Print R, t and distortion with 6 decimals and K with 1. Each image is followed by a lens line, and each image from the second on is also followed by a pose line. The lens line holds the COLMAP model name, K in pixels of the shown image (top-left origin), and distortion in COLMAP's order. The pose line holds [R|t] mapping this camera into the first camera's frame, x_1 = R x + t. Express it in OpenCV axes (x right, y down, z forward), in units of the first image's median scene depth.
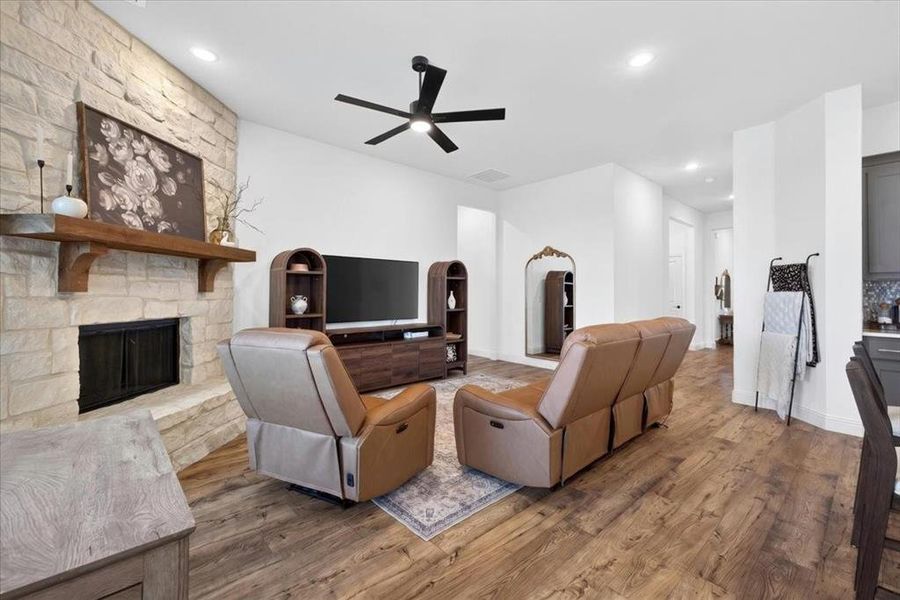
lens RADIAL K [[380.8, 0, 455.2], [0, 380.8, 288.0], [0, 0, 1]] dist [0.010797, -0.000085]
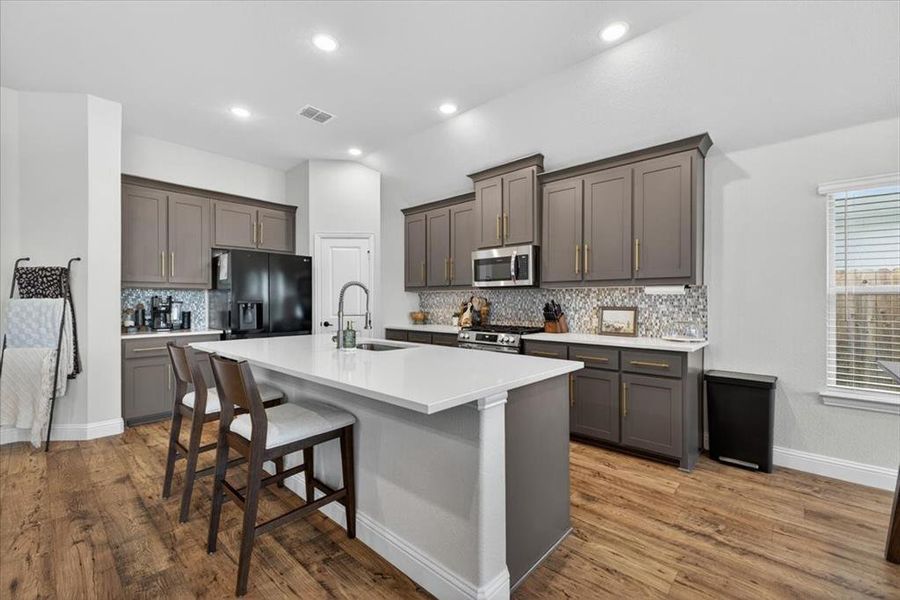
lens RADIAL K [[378.1, 0, 446.4], [0, 378.1, 297.2], [0, 0, 1]] dist [0.031528, -0.008127]
pose [[-0.082202, 0.001747, 0.996614, -0.095861], [-0.010582, 0.999941, -0.002626, -0.000408], [-0.996560, -0.010762, -0.082178, 0.189964]]
